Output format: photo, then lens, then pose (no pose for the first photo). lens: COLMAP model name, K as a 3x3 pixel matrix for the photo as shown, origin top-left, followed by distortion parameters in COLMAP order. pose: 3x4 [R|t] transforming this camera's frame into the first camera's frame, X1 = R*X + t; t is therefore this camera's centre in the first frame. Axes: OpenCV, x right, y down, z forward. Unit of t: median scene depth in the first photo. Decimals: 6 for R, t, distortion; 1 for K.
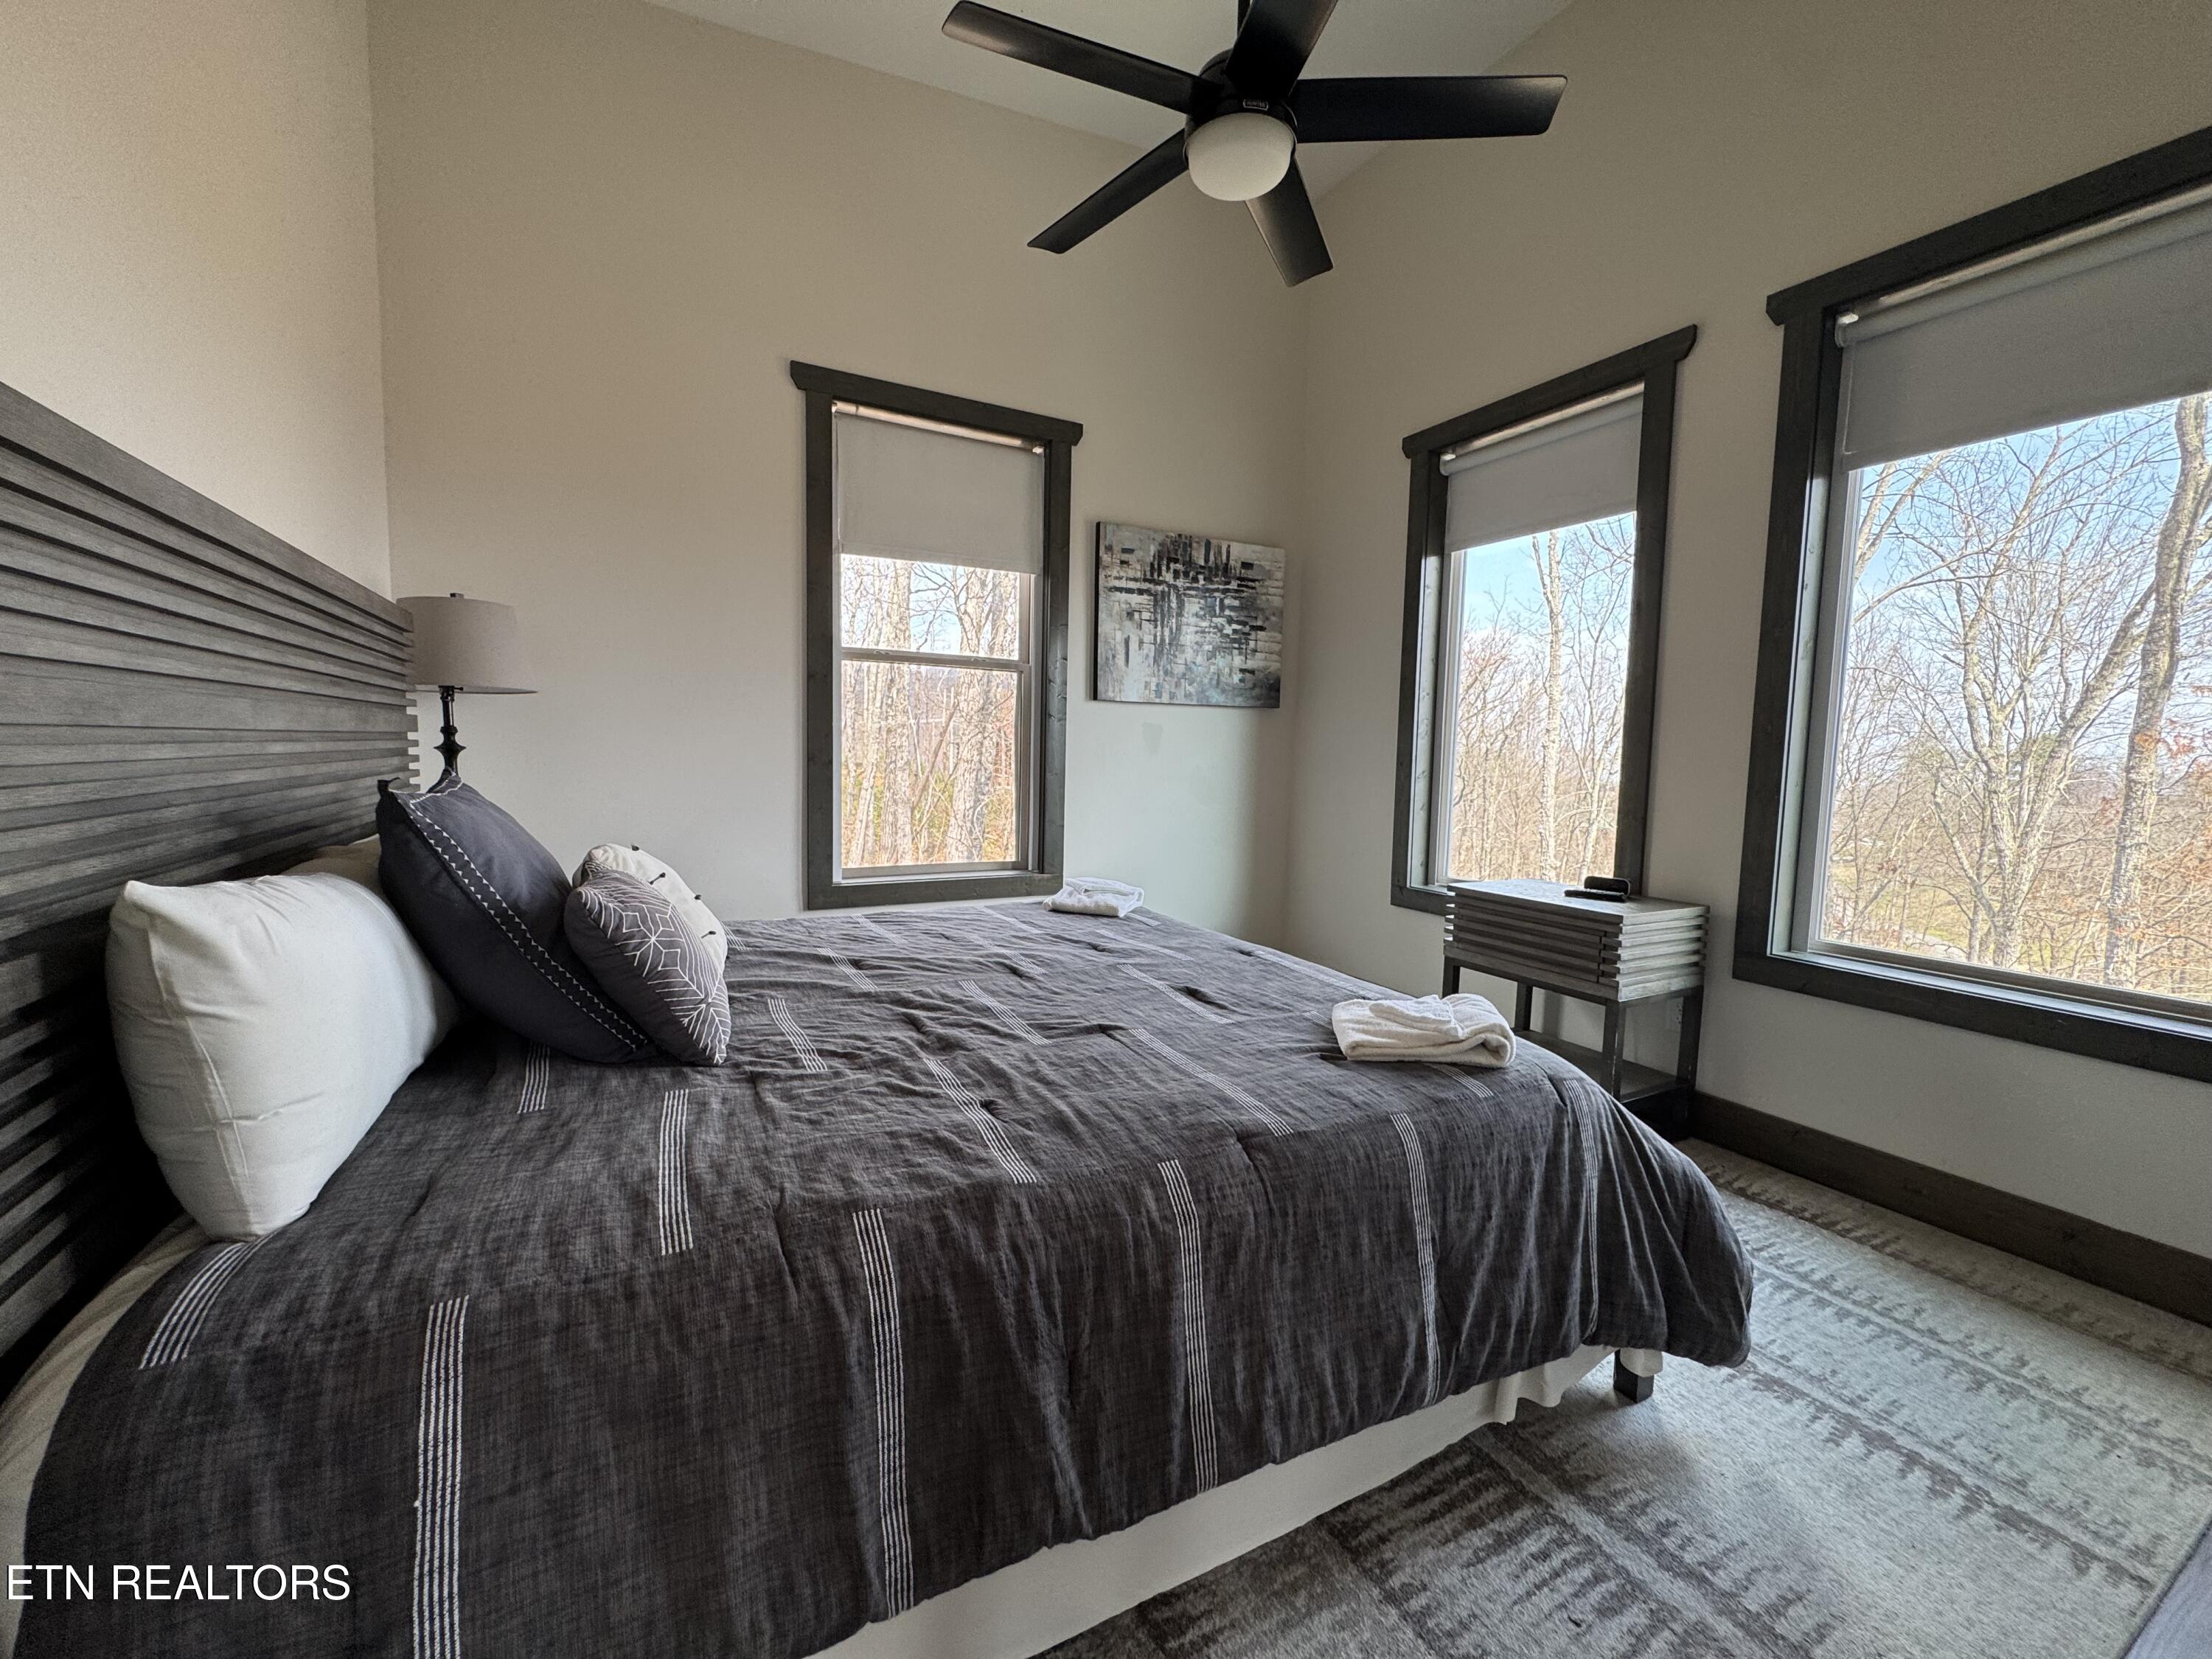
lens RADIAL K [[882.9, 0, 1107.1], [0, 882.9, 828.1], [0, 0, 1]] dist [-0.006996, 0.000140]
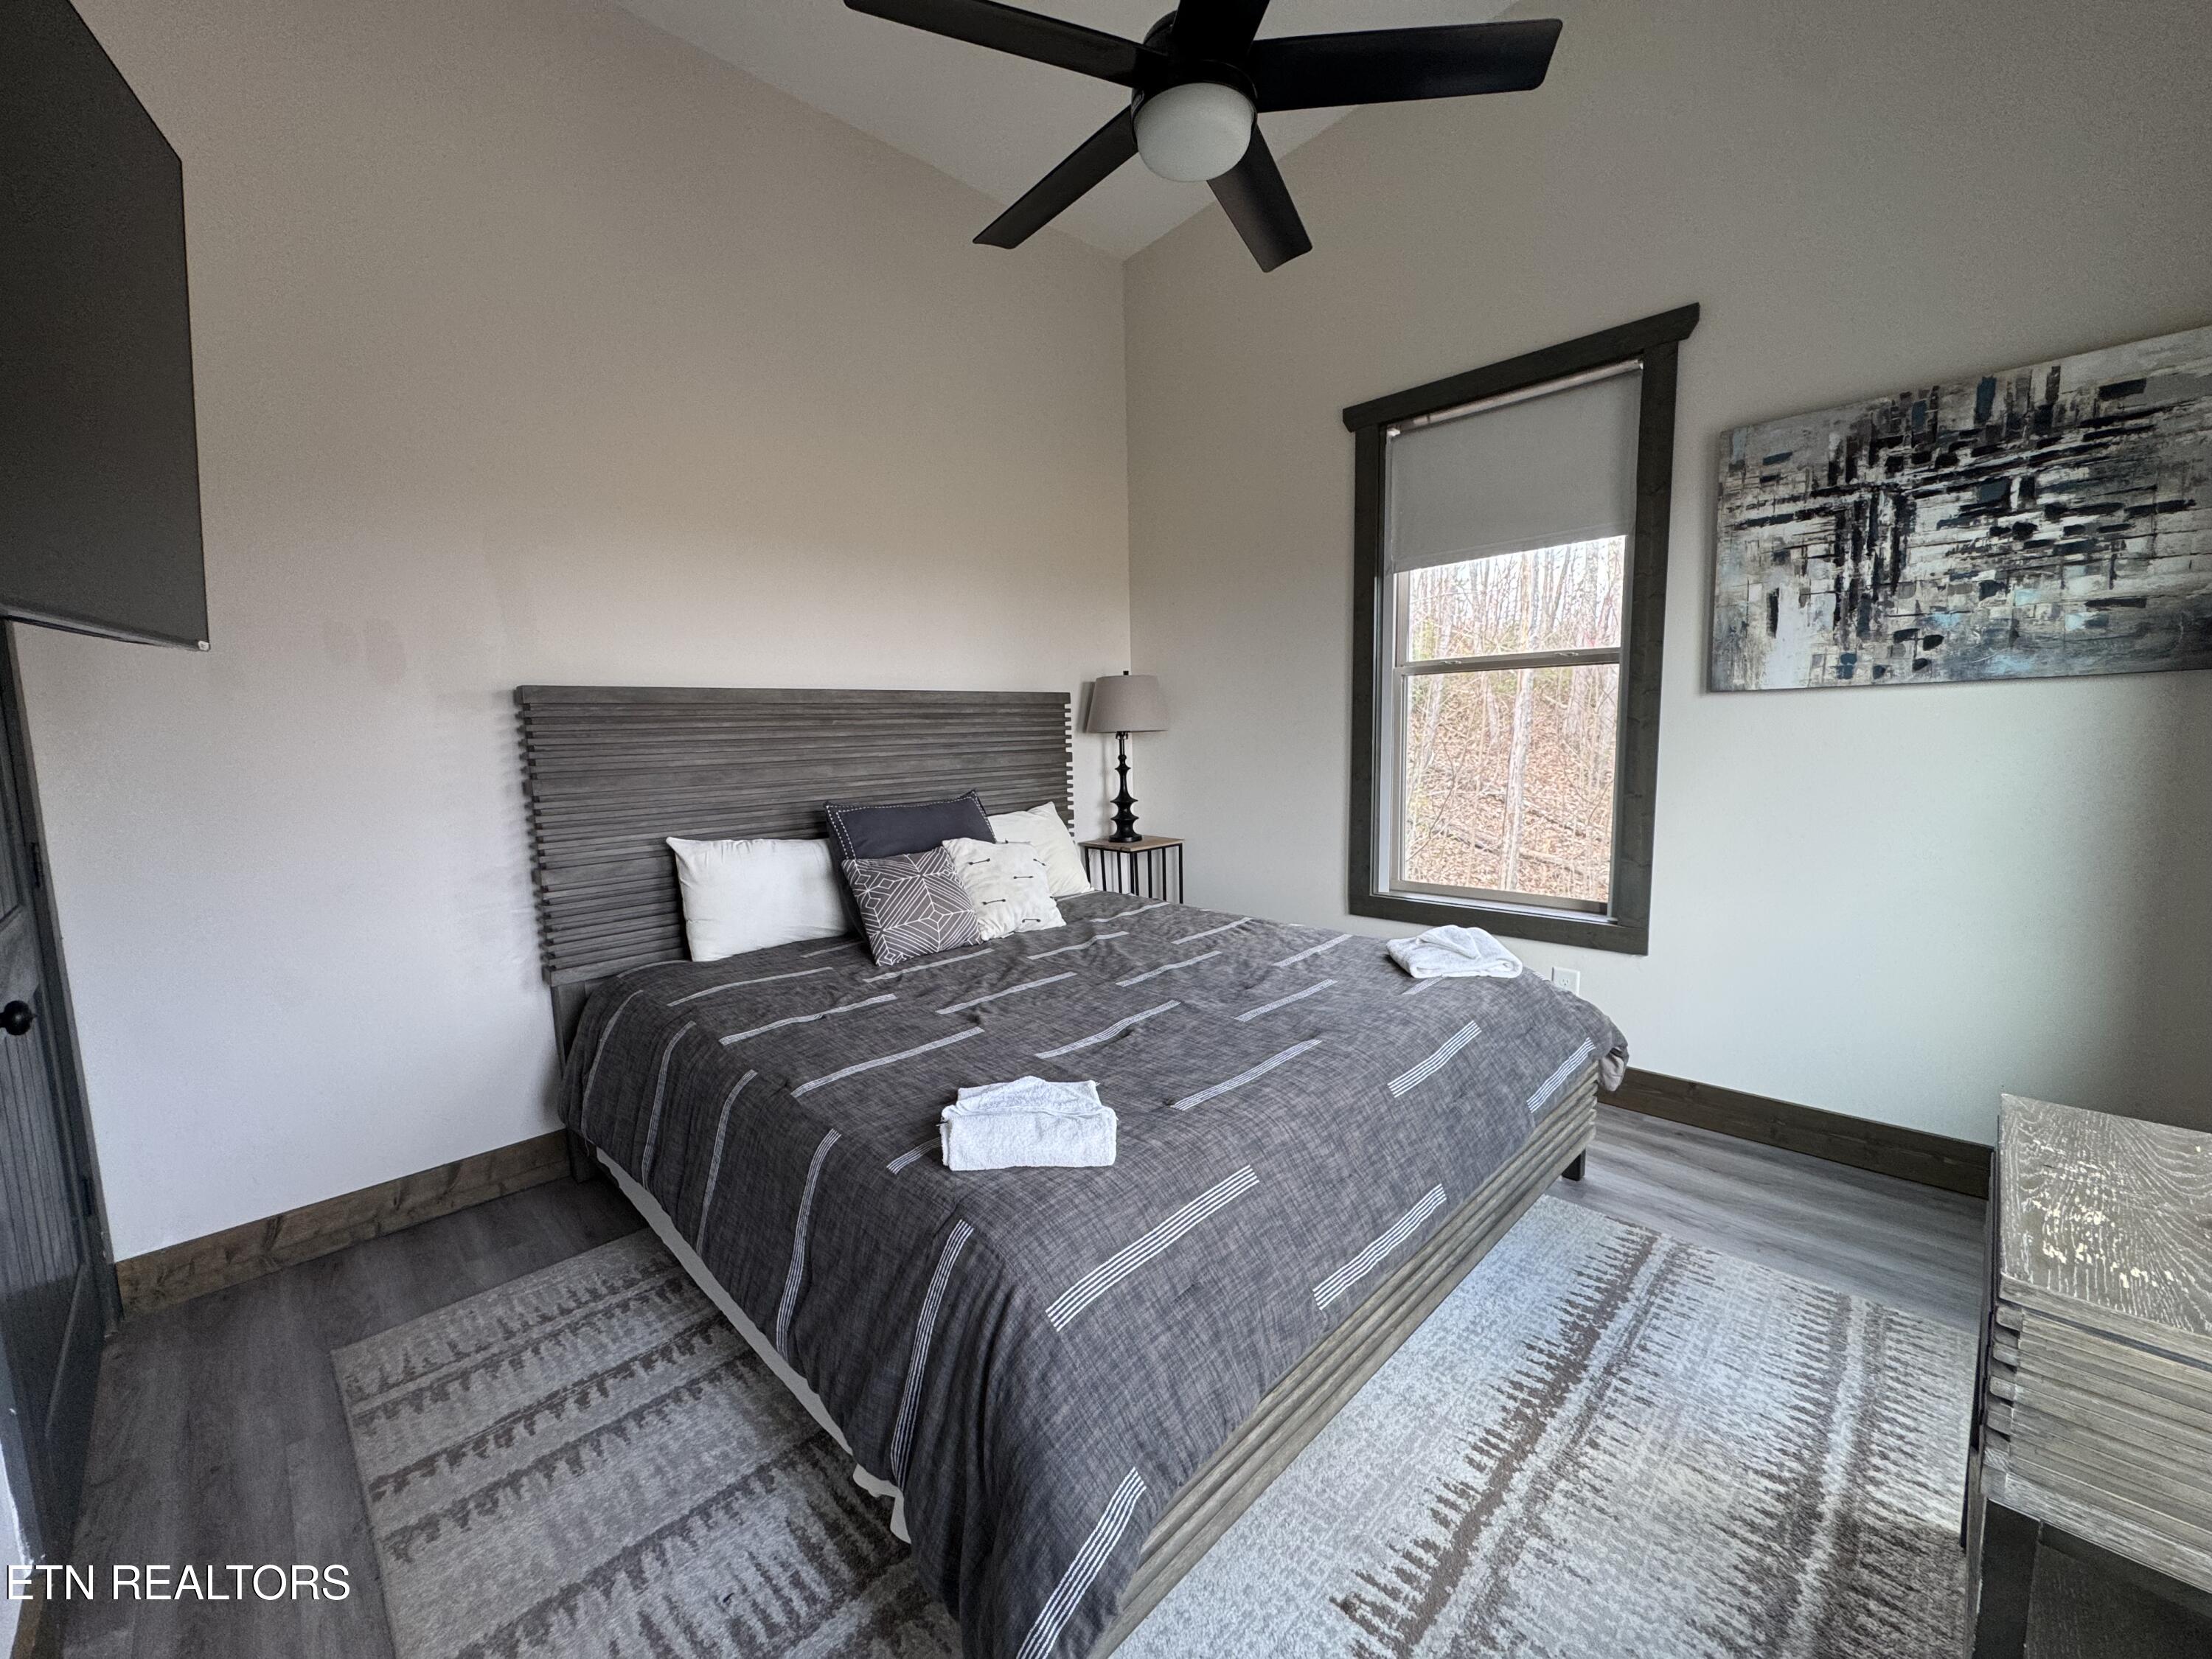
lens RADIAL K [[882.9, 0, 1105.6], [0, 882.9, 830.6], [0, 0, 1]] dist [-0.006996, 0.000140]
pose [[0.287830, 0.078782, -0.954436, 0.513429], [-0.053199, 0.996387, 0.066202, -0.055600], [0.956203, 0.031720, 0.290981, 0.338360]]
